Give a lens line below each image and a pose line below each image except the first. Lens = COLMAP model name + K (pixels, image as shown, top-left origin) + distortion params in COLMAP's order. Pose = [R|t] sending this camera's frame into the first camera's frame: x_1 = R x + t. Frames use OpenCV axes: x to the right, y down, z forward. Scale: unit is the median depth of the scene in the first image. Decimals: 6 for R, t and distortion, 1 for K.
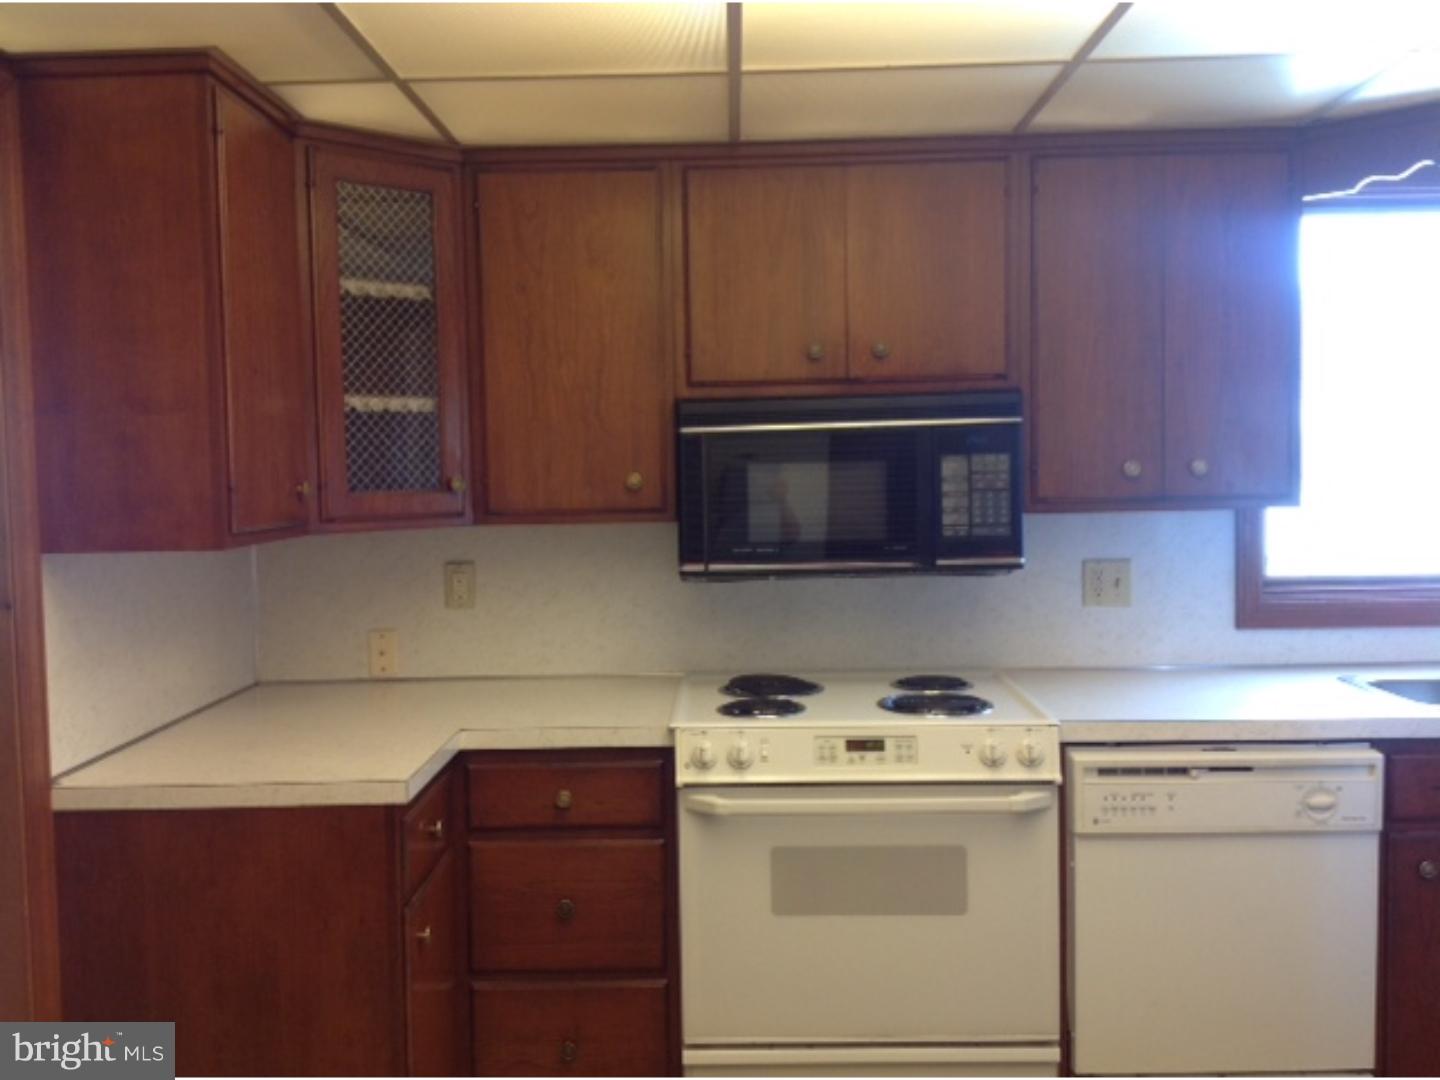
lens RADIAL K [[1360.9, 0, 720.0], [0, 1360.9, 540.0], [0, 0, 1]] dist [0.220290, -0.565727]
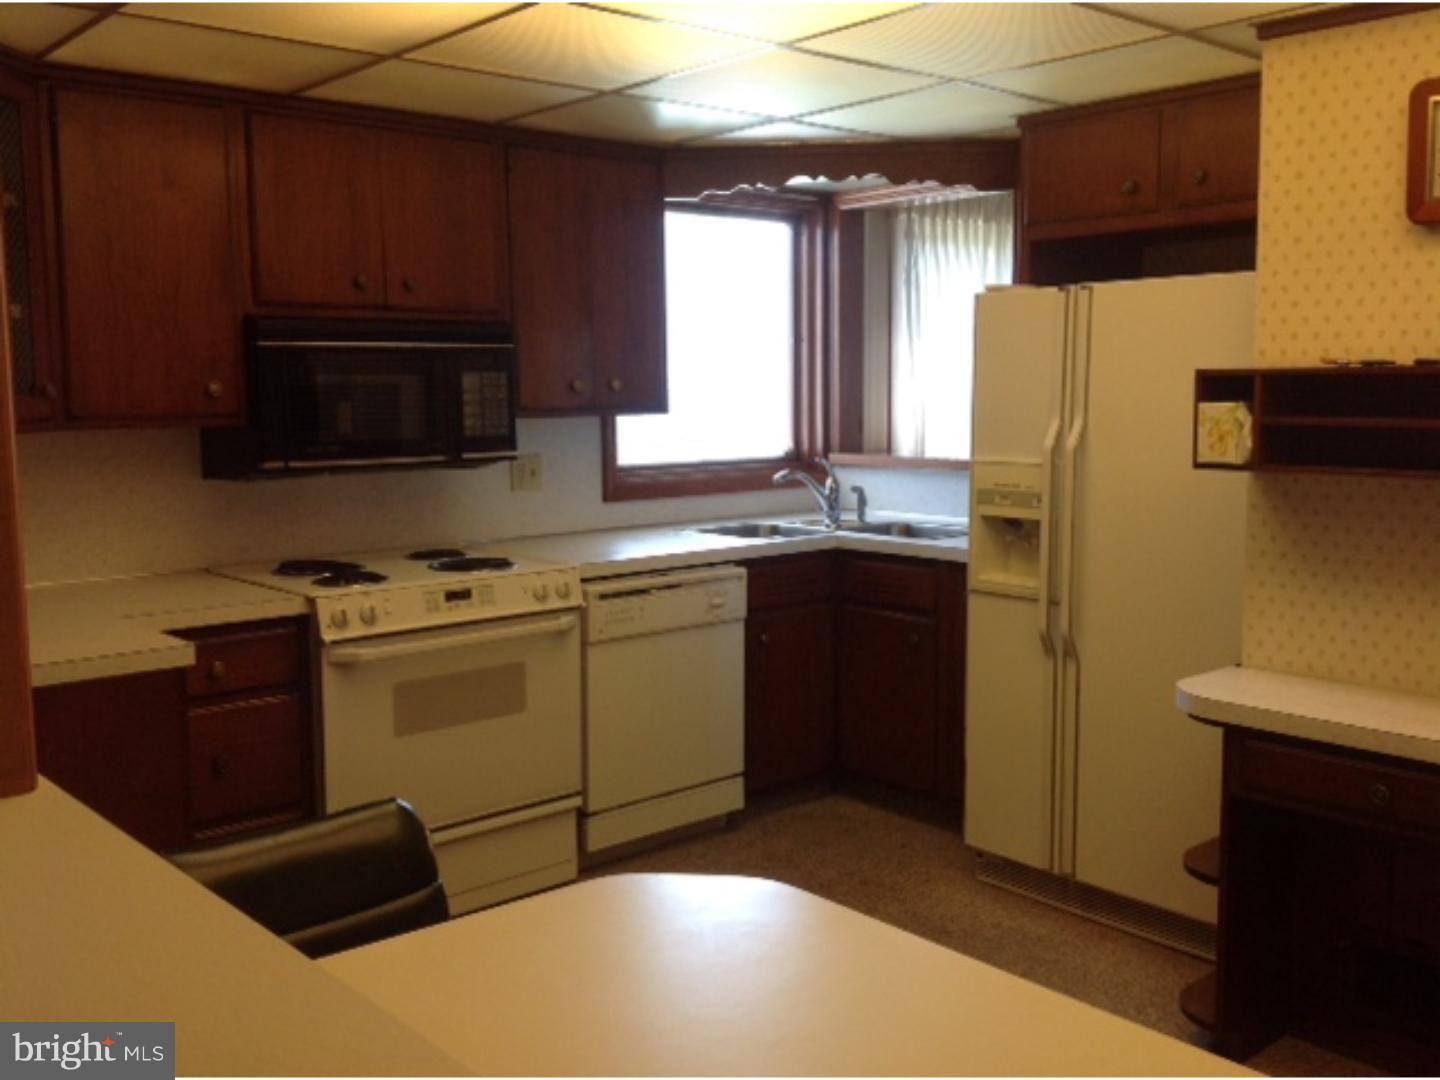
lens RADIAL K [[1360.9, 0, 720.0], [0, 1360.9, 540.0], [0, 0, 1]] dist [0.220290, -0.565727]
pose [[0.737721, -0.064212, 0.672046, -0.571005], [0.033175, 0.997712, 0.058911, 0.029142], [-0.674291, -0.021164, 0.738163, -0.119358]]
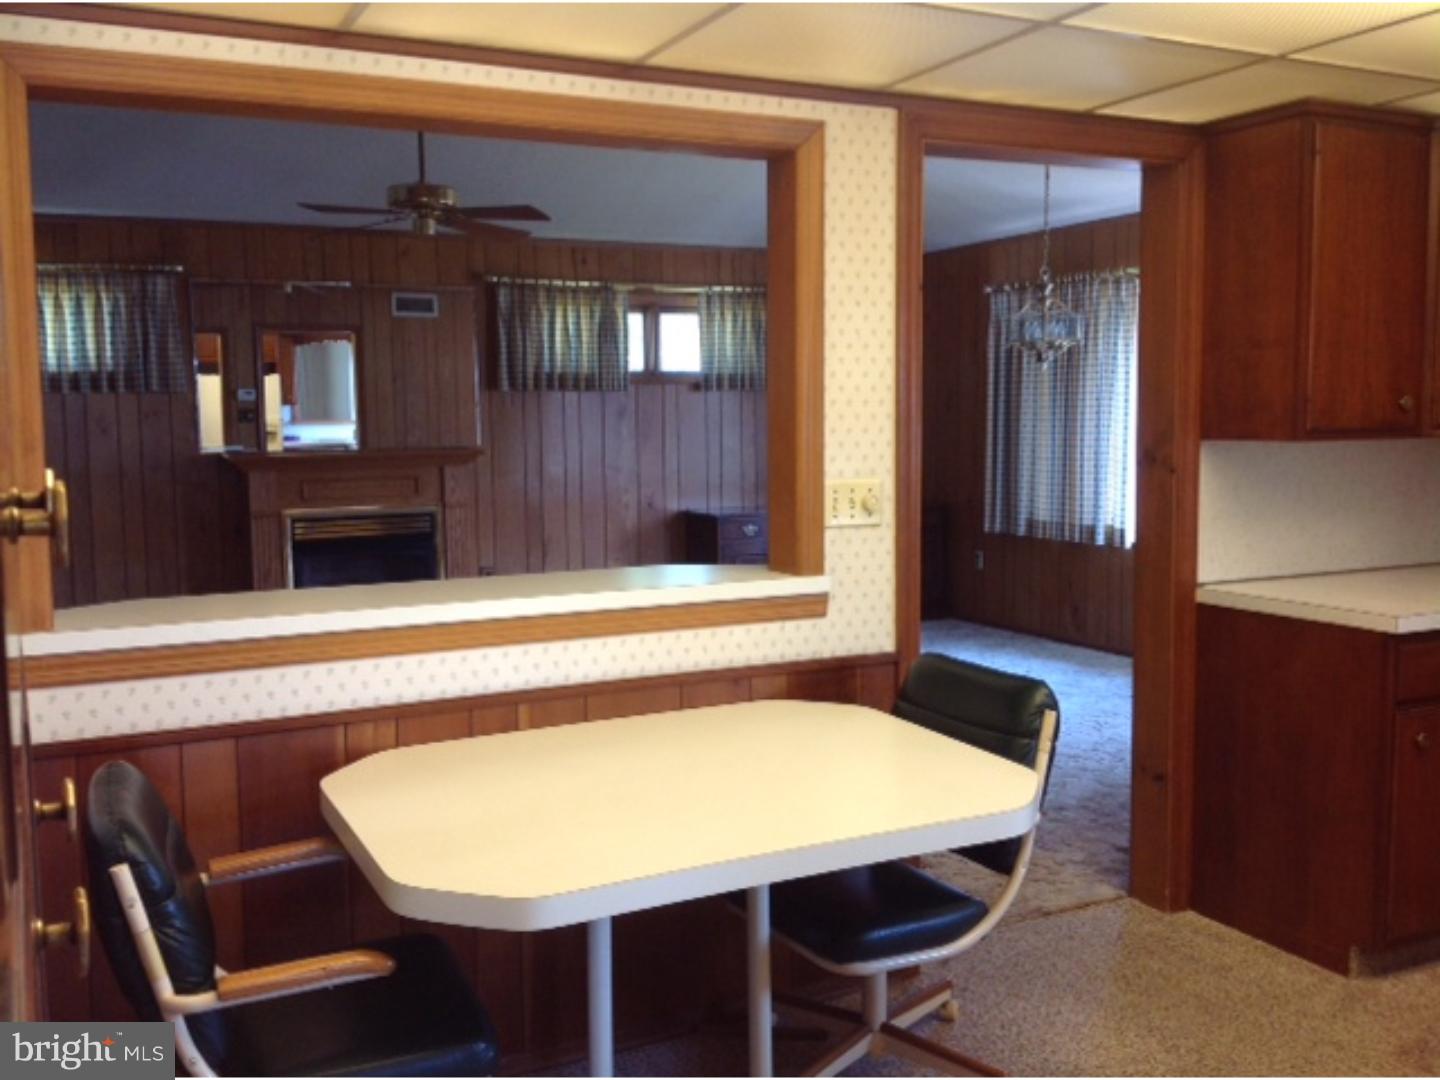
lens RADIAL K [[1360.9, 0, 720.0], [0, 1360.9, 540.0], [0, 0, 1]] dist [0.220290, -0.565727]
pose [[0.465246, 0.101397, -0.879355, 0.561366], [-0.048174, 0.994846, 0.089226, 0.007649], [0.883870, 0.000850, 0.467732, -0.192327]]
